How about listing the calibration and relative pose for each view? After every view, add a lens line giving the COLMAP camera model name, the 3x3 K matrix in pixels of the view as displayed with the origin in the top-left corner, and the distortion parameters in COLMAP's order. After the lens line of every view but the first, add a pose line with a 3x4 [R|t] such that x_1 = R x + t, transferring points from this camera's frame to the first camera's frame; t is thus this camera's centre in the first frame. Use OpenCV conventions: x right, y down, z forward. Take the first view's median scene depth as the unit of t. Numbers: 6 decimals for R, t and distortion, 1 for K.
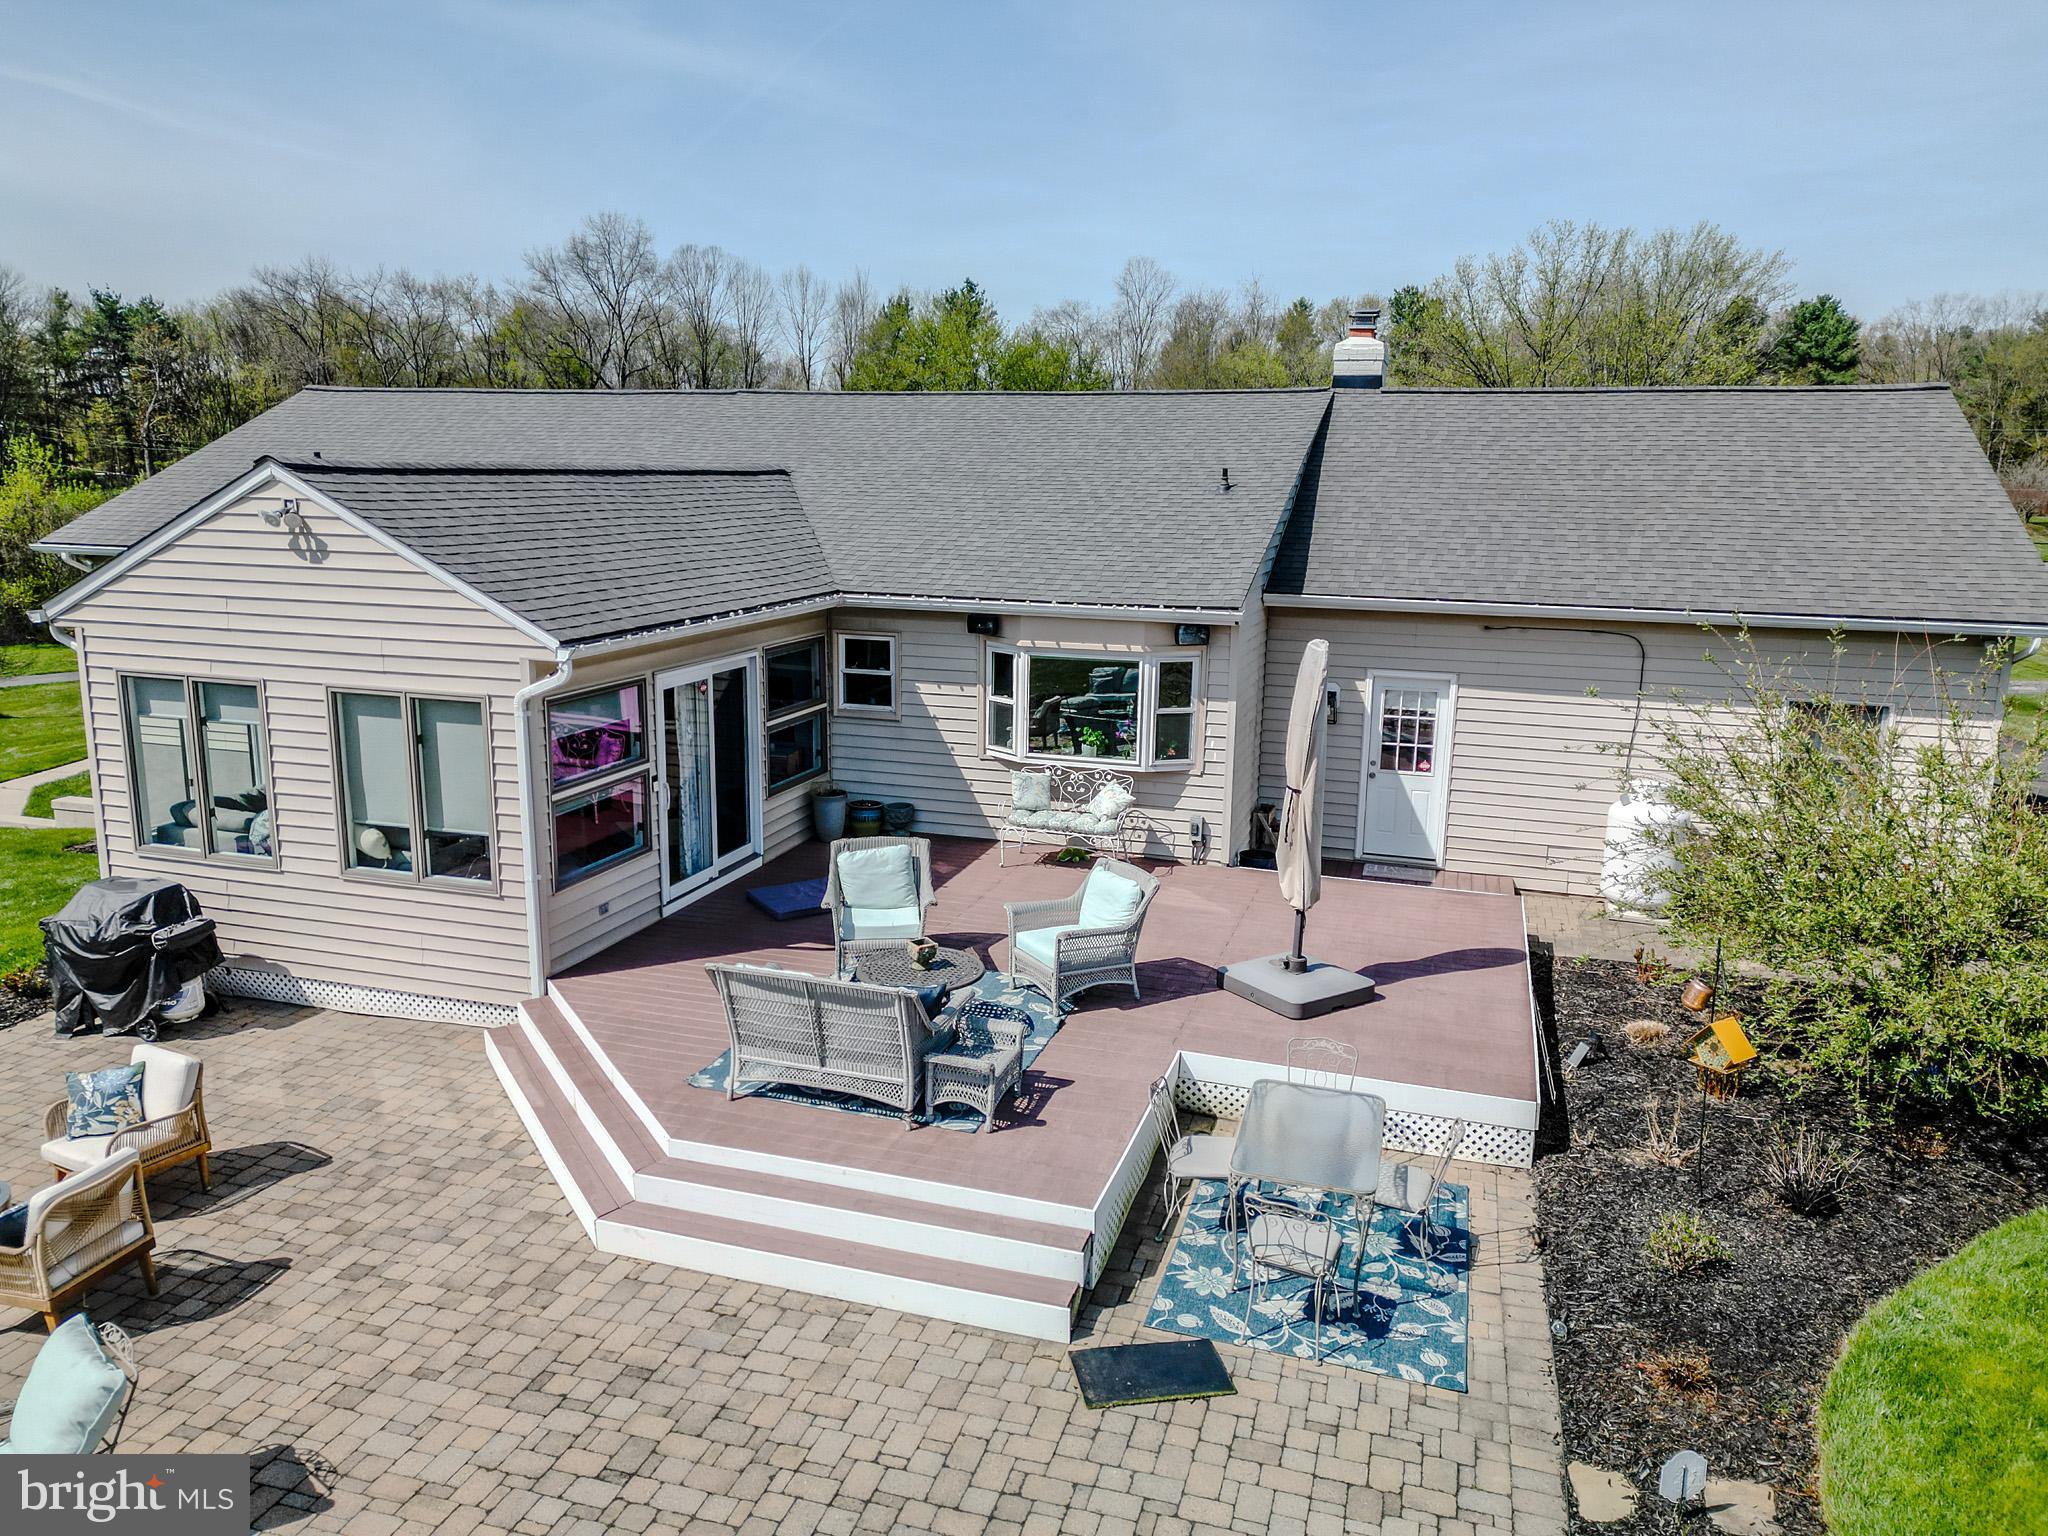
lens RADIAL K [[1434.3, 0, 1024.0], [0, 1434.3, 768.0], [0, 0, 1]] dist [0.057891, -0.044687]
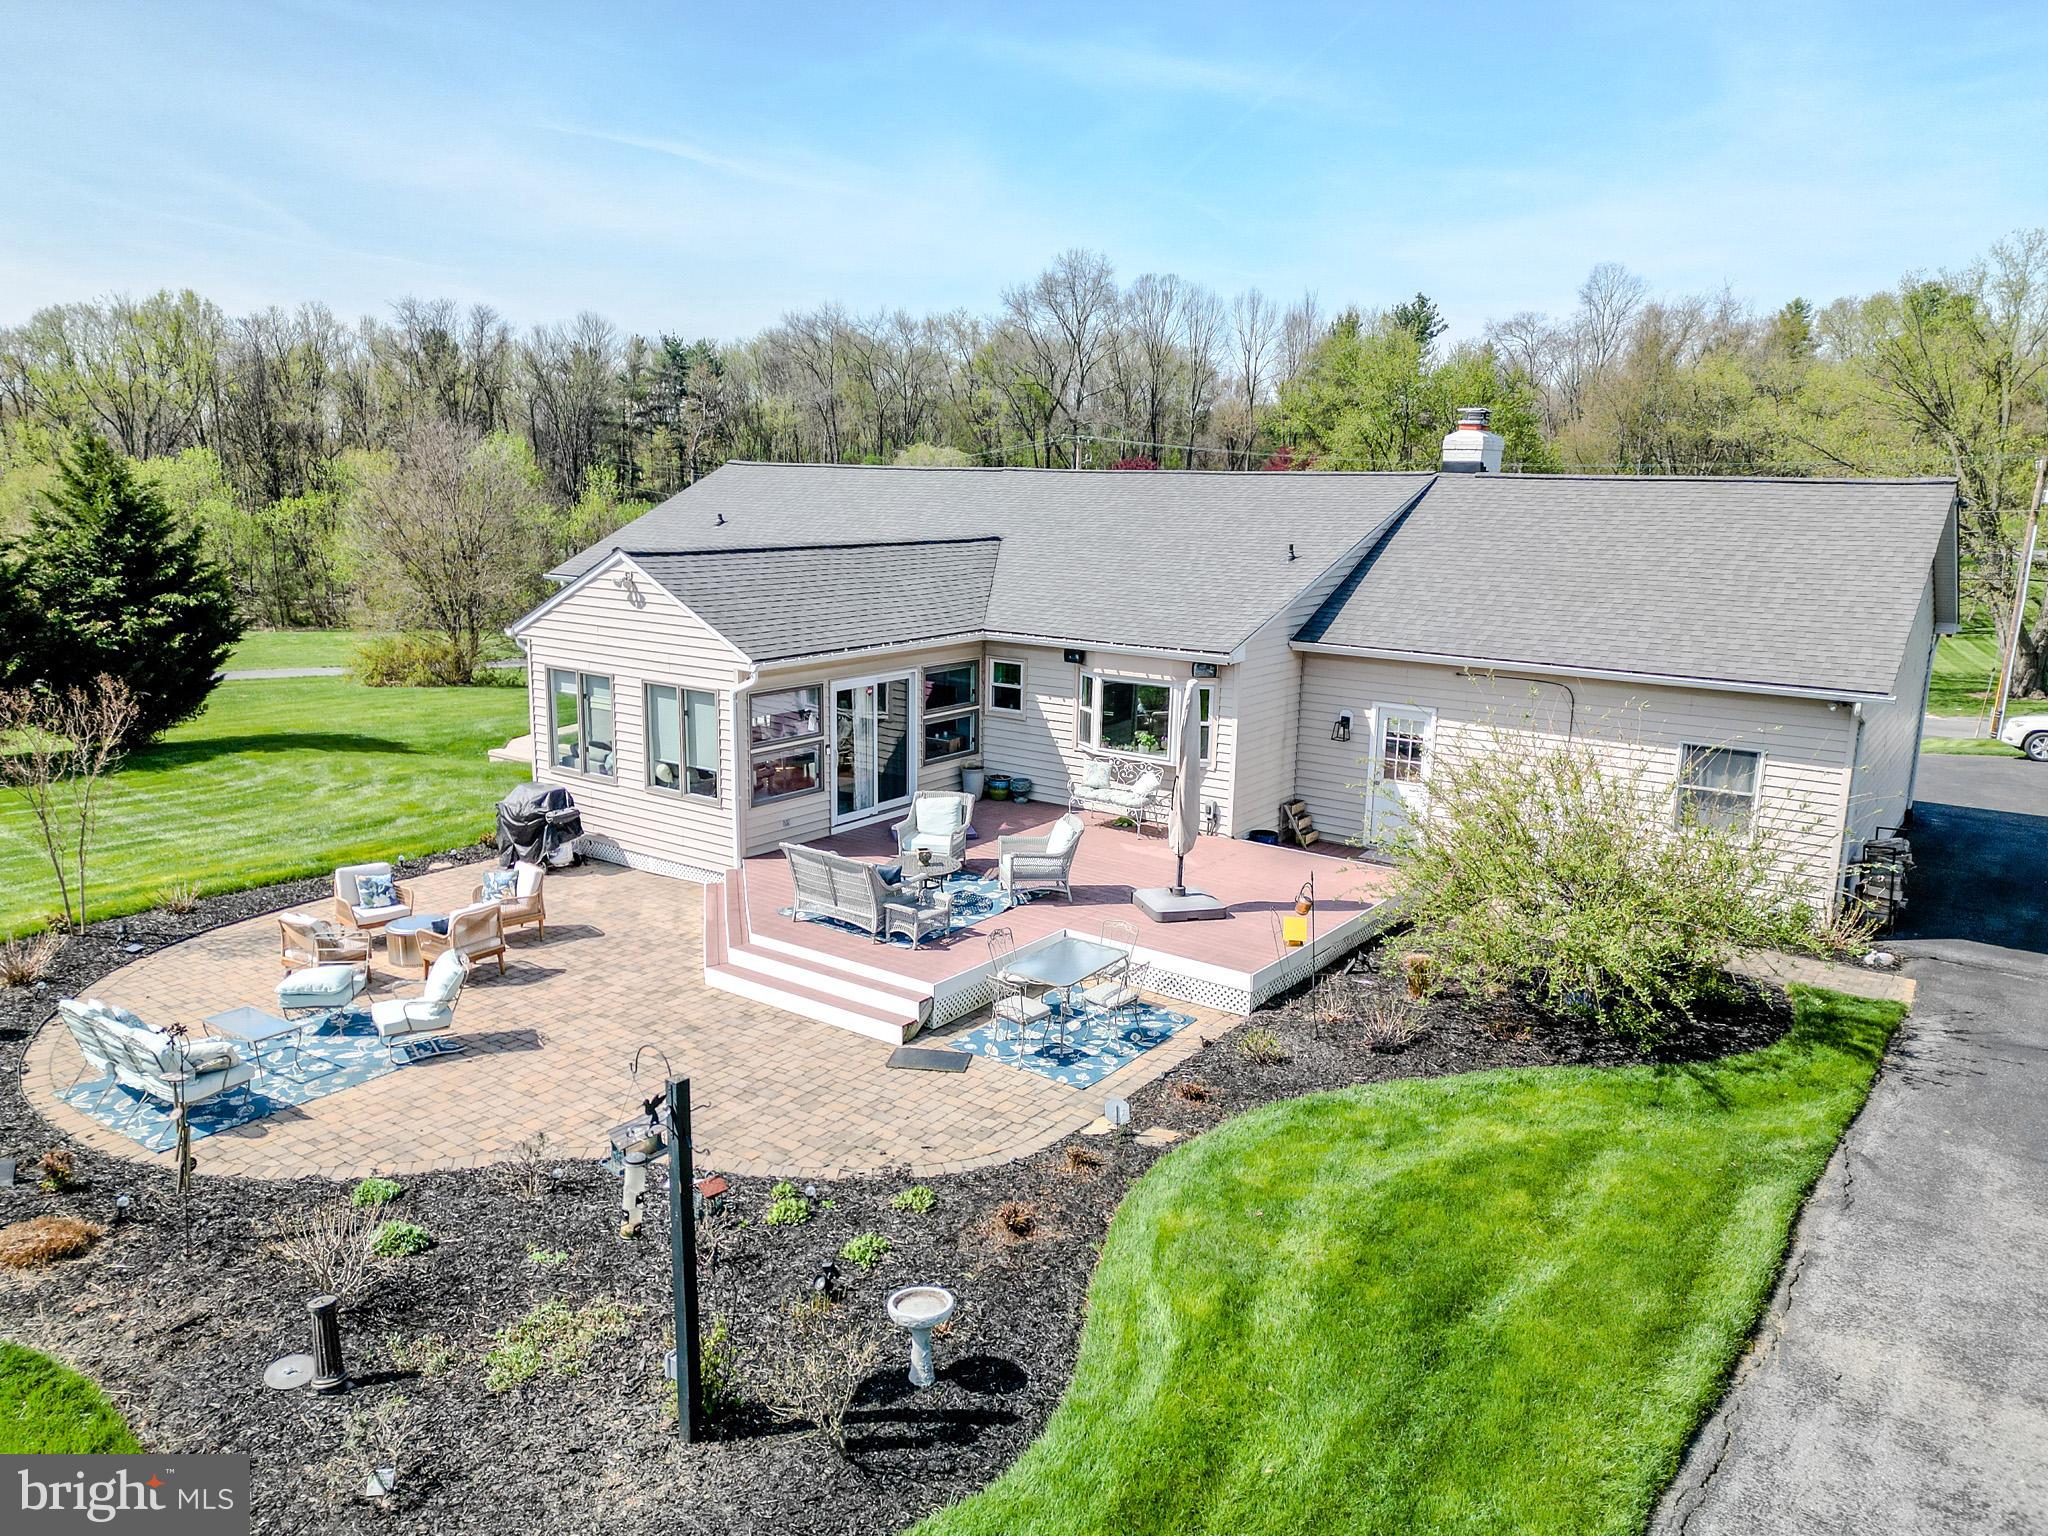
lens RADIAL K [[1429.7, 0, 1024.0], [0, 1429.7, 768.0], [0, 0, 1]] dist [0.093278, -0.107441]
pose [[0.948970, 0.065934, -0.308397, 0.443363], [-0.067310, 0.997713, 0.006186, 0.007098], [0.308100, 0.014888, 0.951238, -0.445845]]
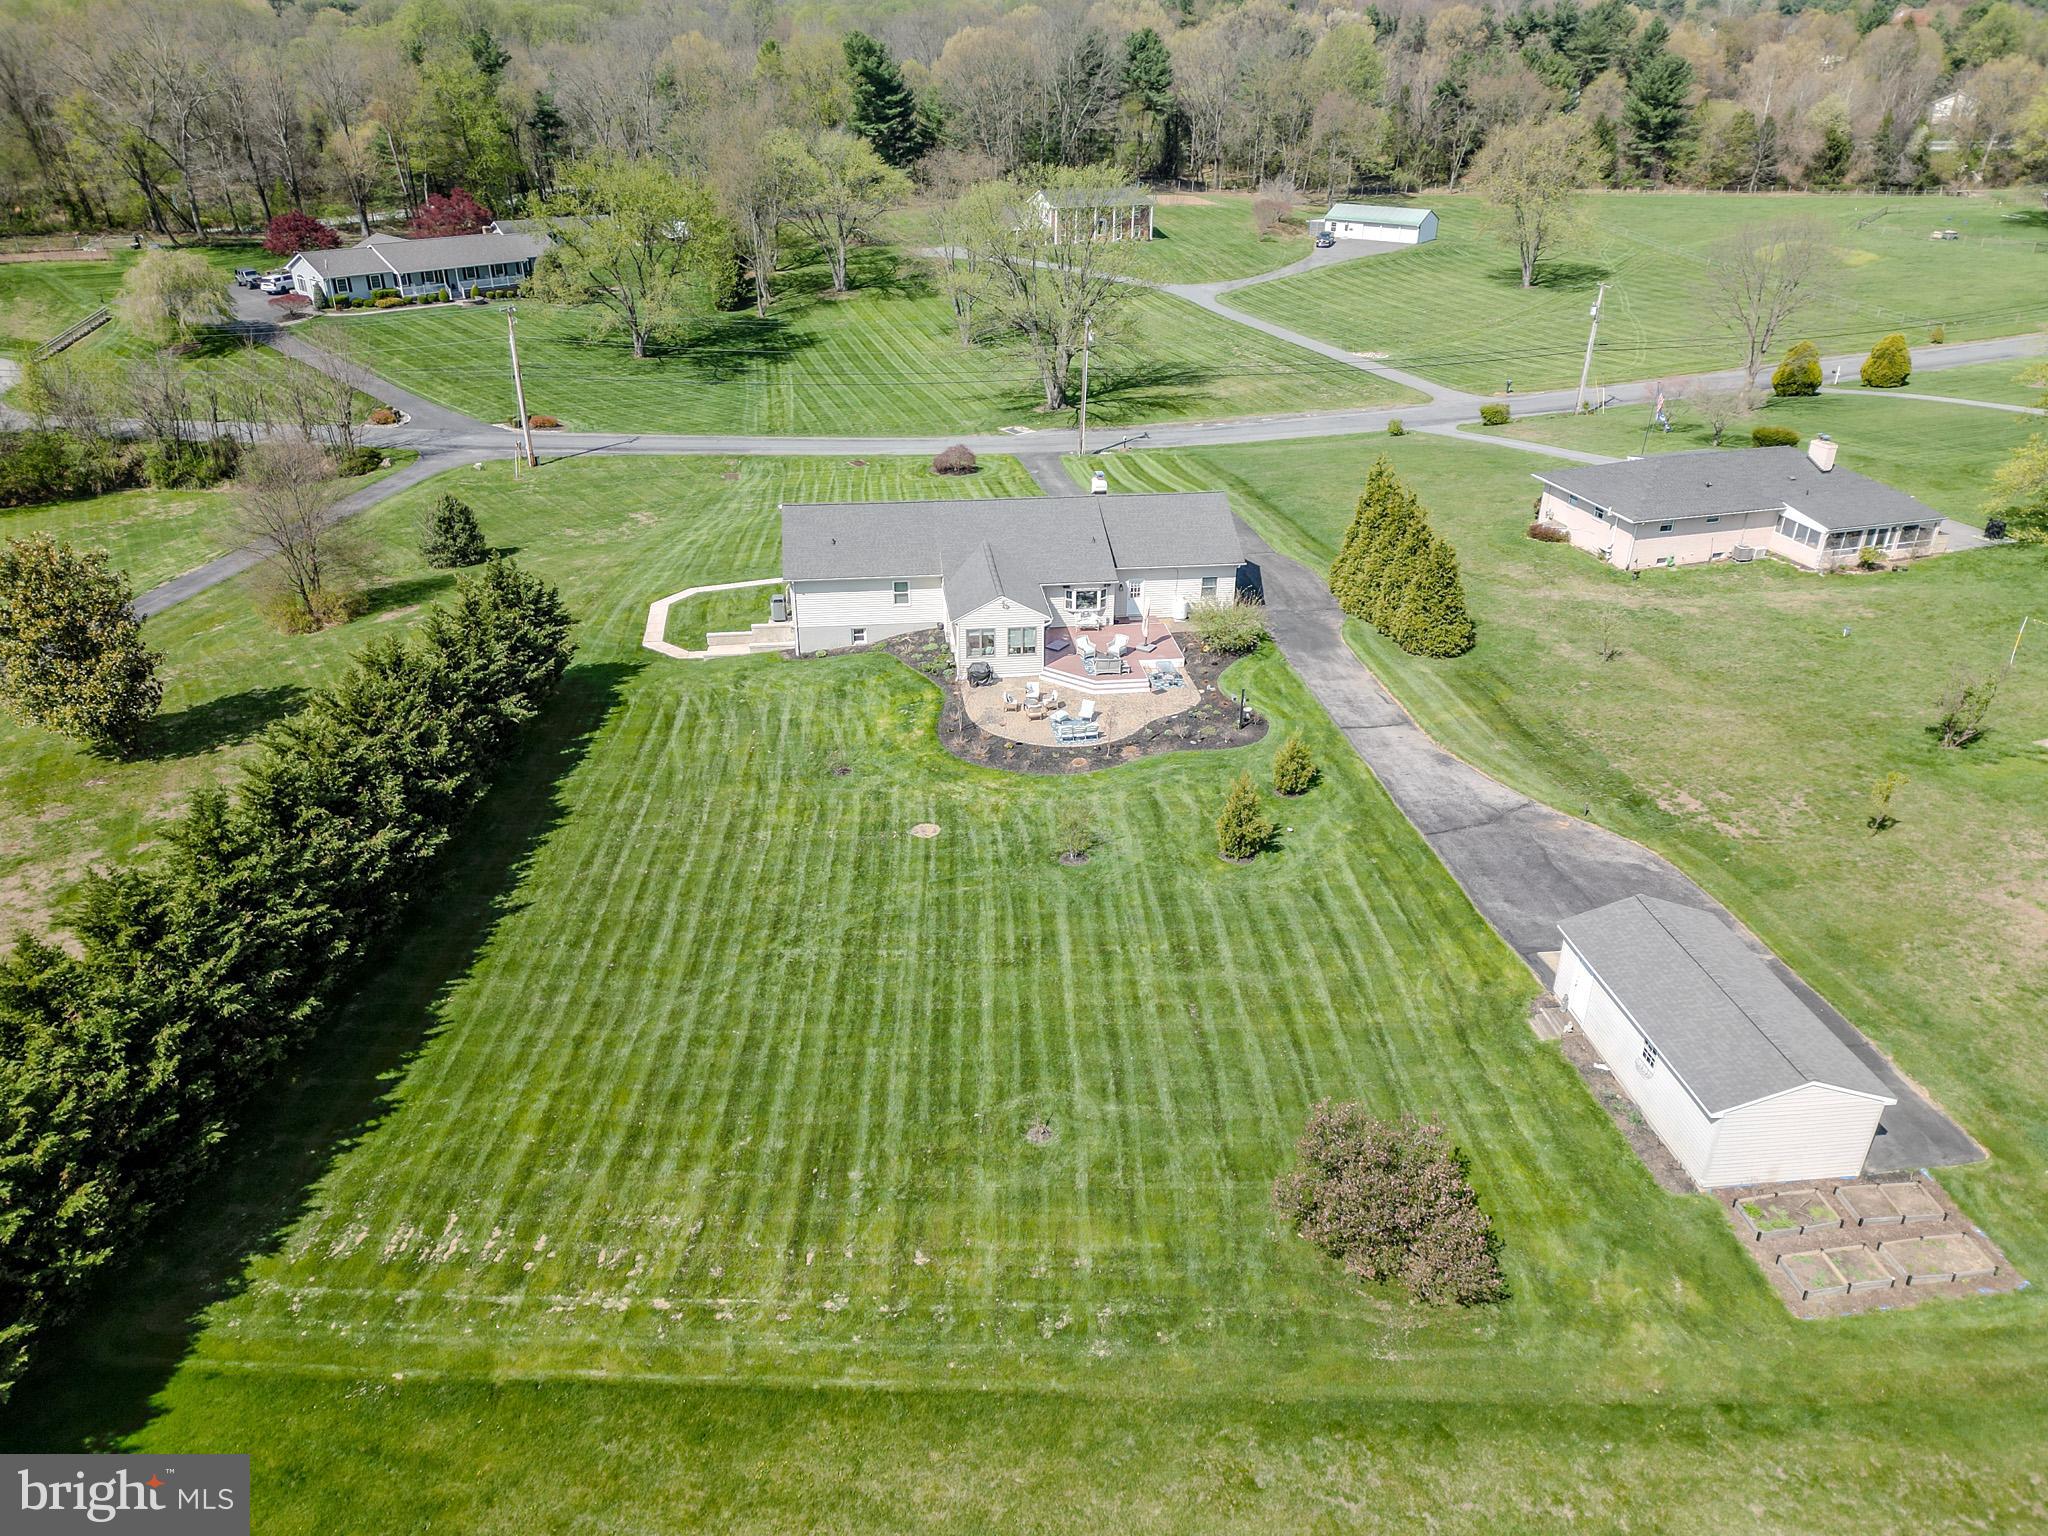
lens RADIAL K [[1434.3, 0, 1024.0], [0, 1434.3, 768.0], [0, 0, 1]] dist [0.057891, -0.044687]
pose [[0.910080, -0.201230, 0.362300, -2.563547], [0.094023, 0.951665, 0.292394, -1.185837], [-0.403626, -0.232037, 0.885011, -4.316005]]
